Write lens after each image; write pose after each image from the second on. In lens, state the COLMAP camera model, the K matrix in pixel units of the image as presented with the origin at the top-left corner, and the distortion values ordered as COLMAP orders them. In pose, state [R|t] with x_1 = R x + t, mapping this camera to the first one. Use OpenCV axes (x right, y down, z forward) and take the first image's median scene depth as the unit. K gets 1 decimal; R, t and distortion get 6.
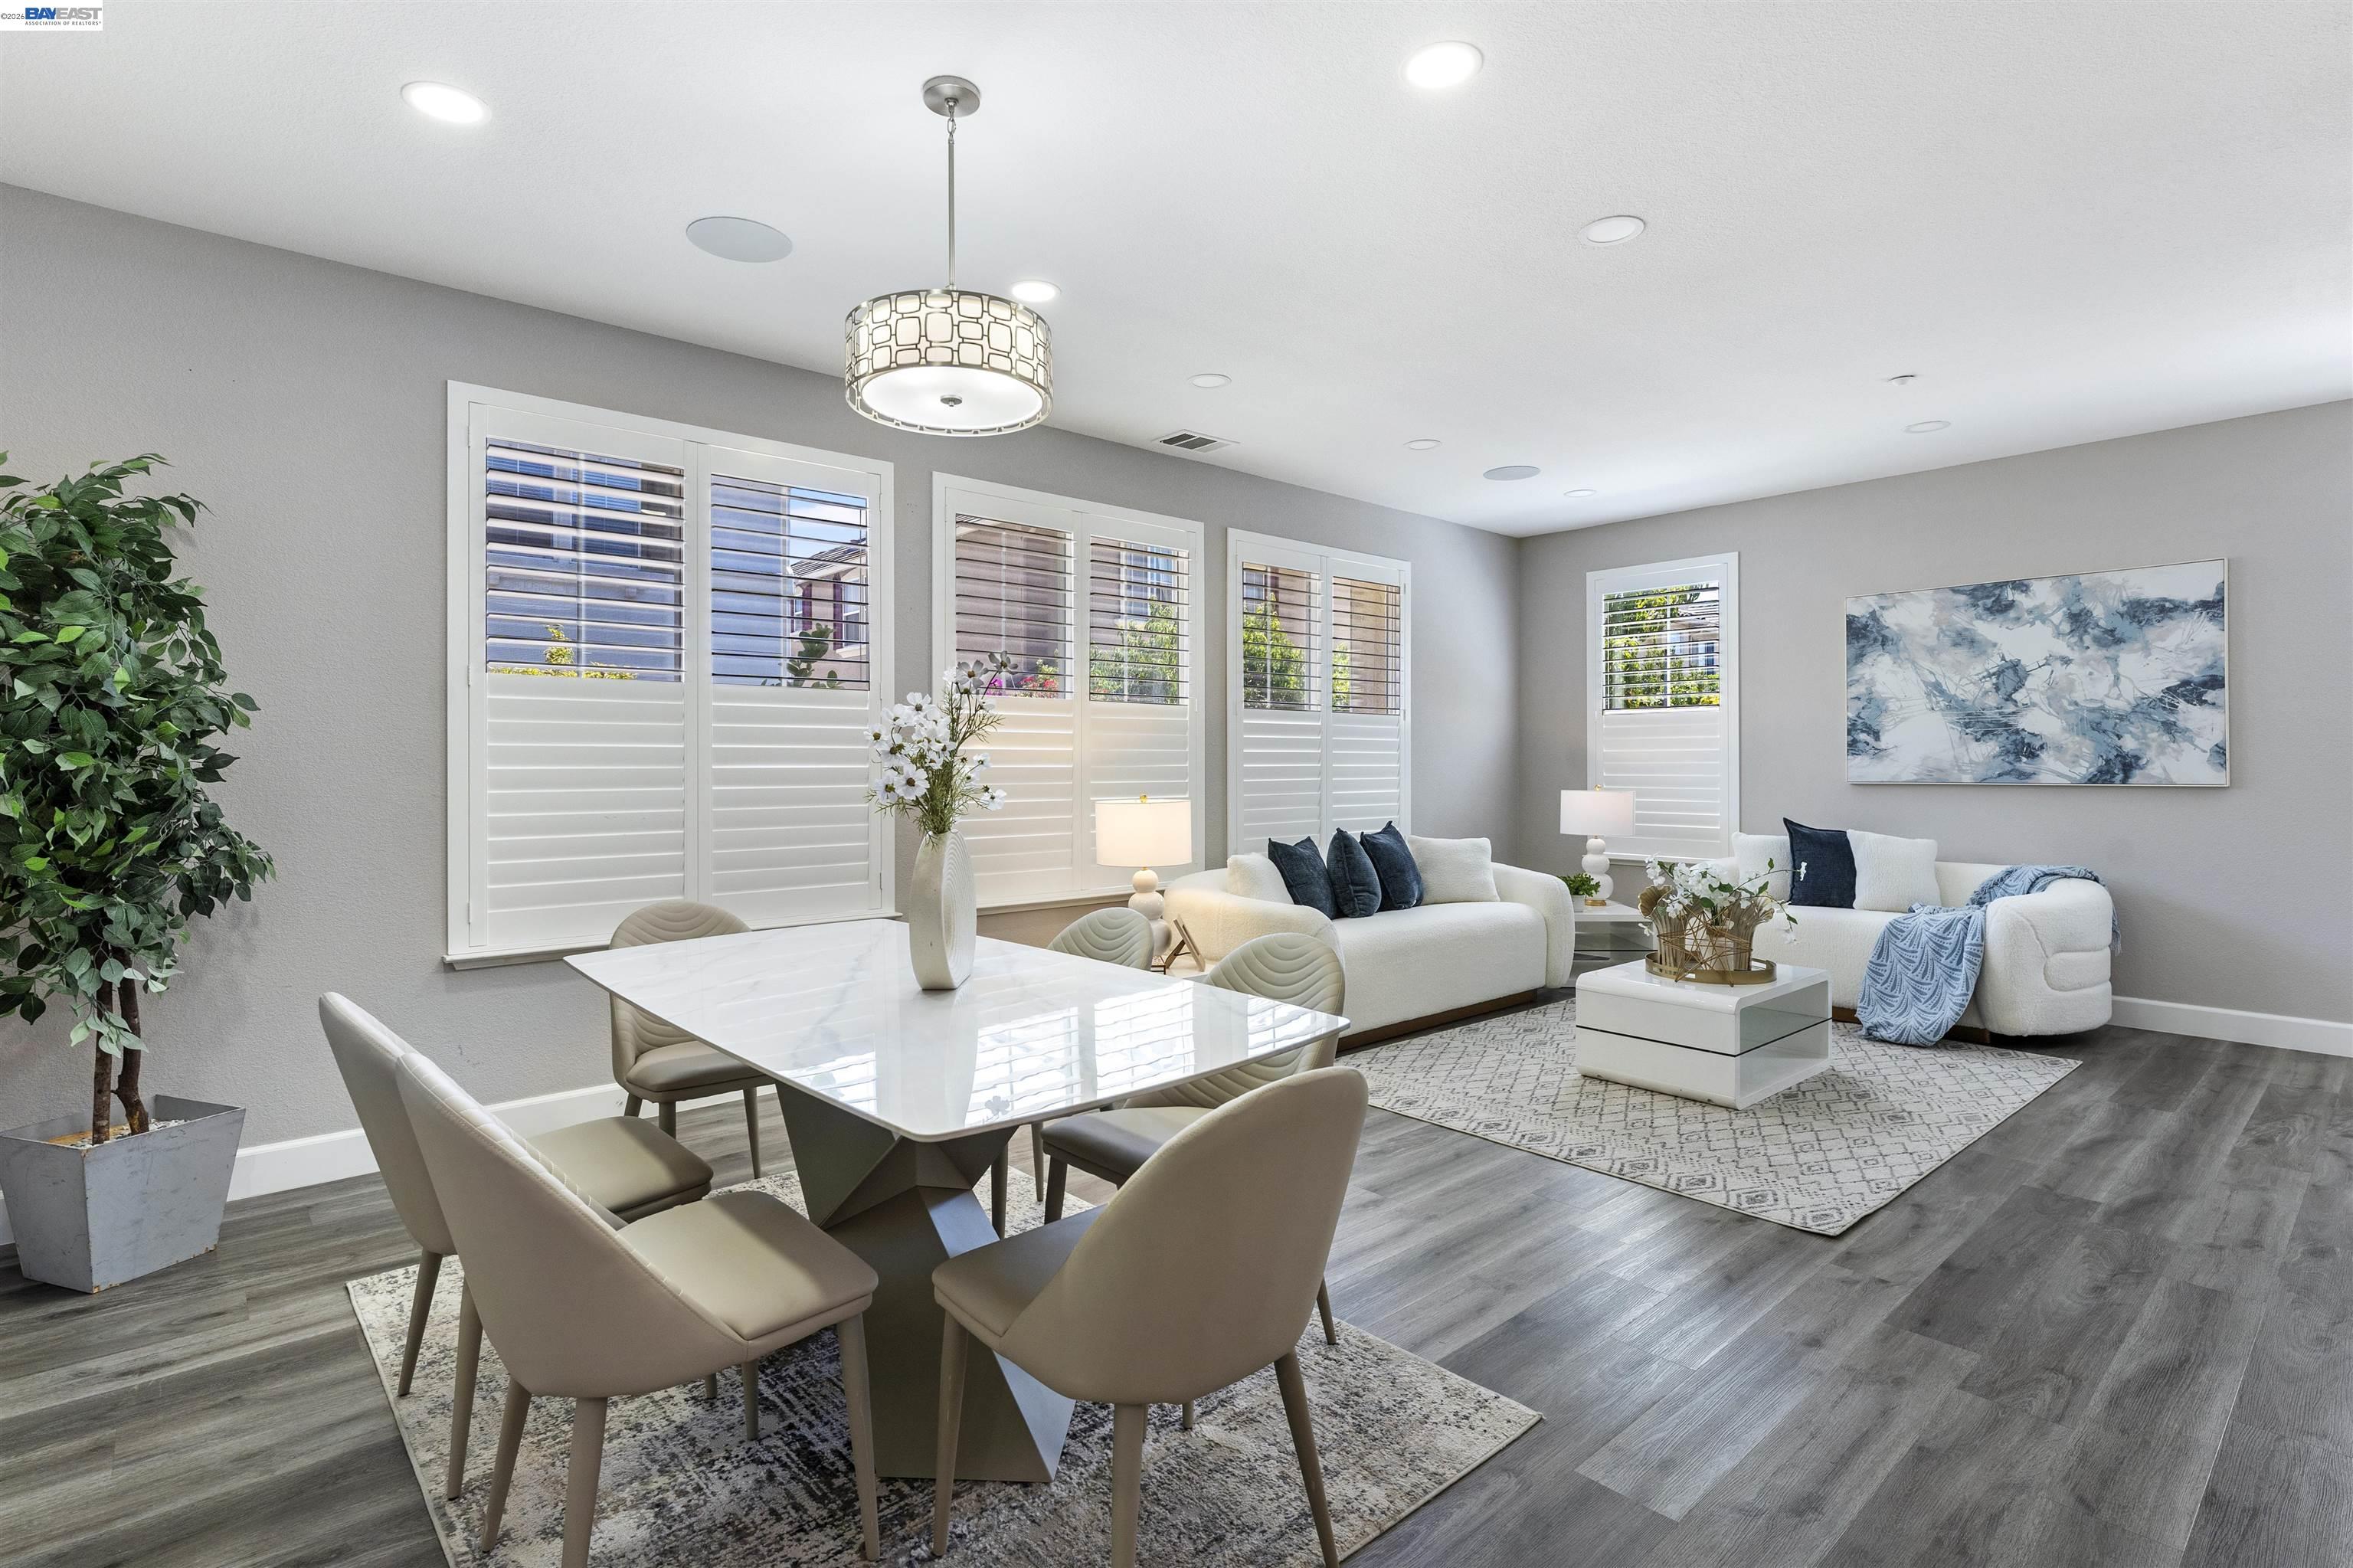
lens RADIAL K [[1152.7, 0, 1151.6], [0, 1152.7, 759.2], [0, 0, 1]] dist [-0.002035, -0.000156]
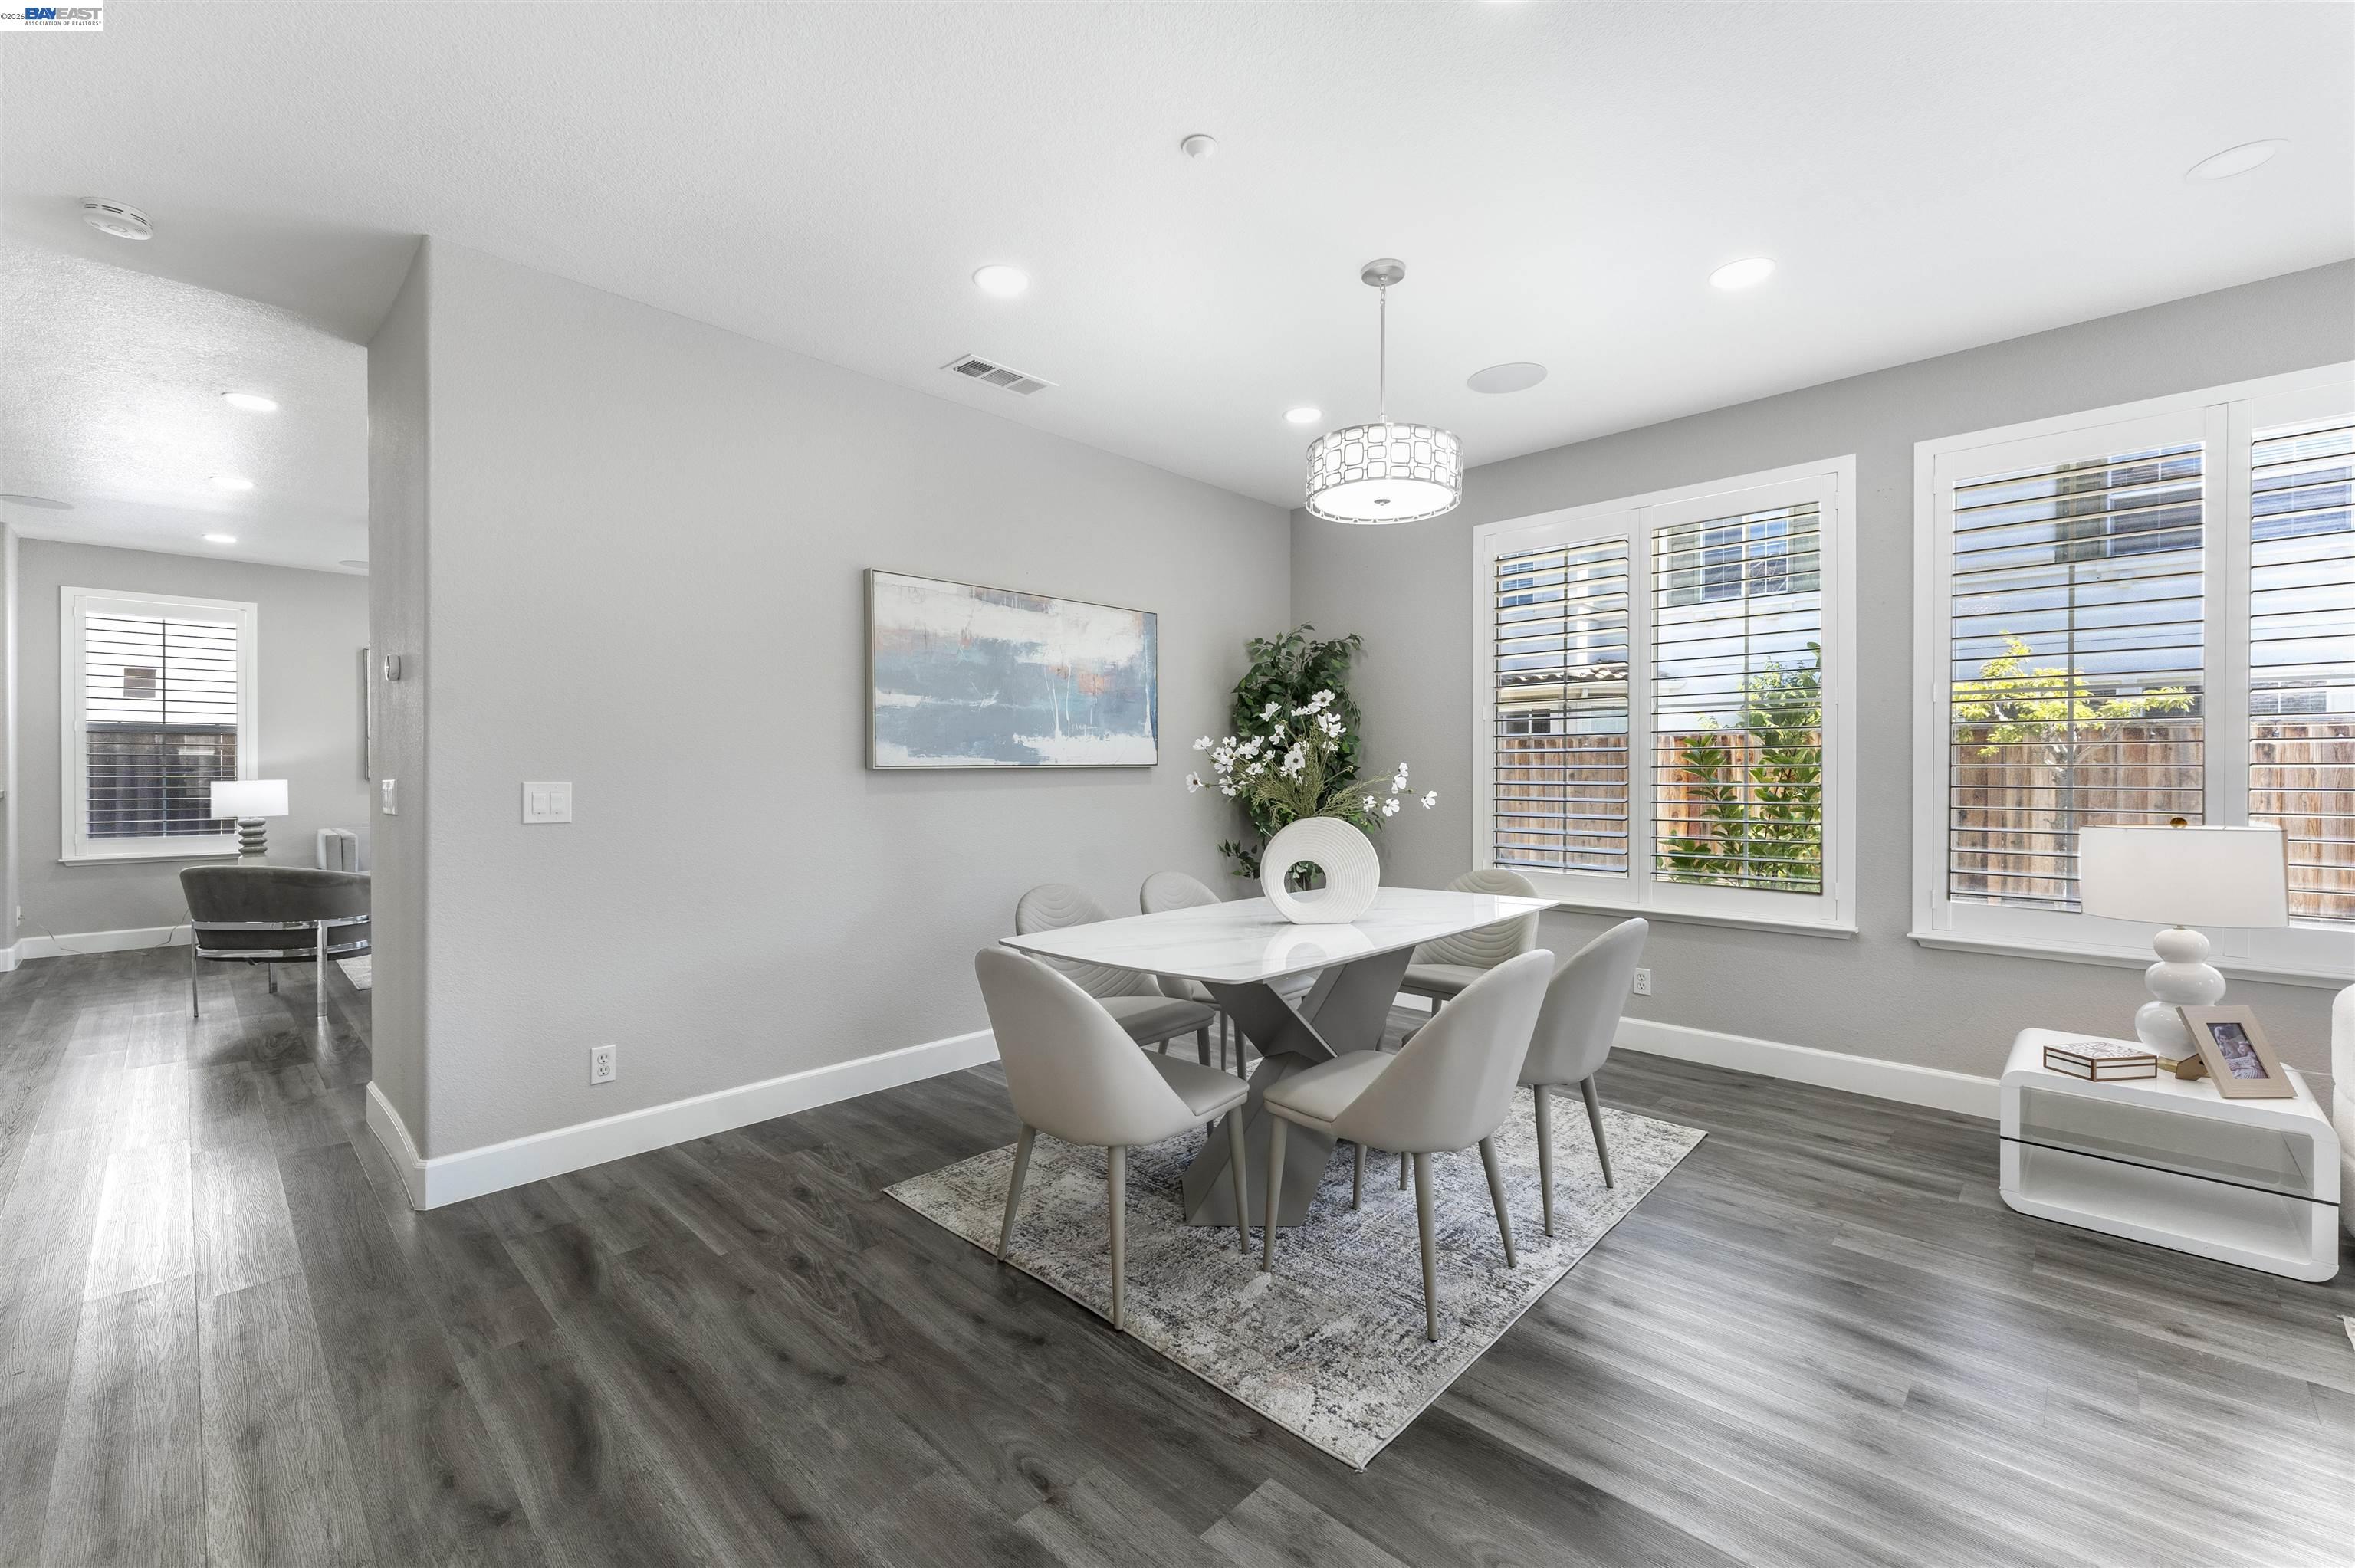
lens RADIAL K [[948.5, 0, 1153.6], [0, 948.5, 776.3], [0, 0, 1]] dist [0.000201, 0.000234]
pose [[0.073892, 0.006325, -0.997246, 0.464188], [0.001772, 0.999977, 0.006473, 0.001725], [0.997265, -0.002245, 0.073879, 0.331718]]
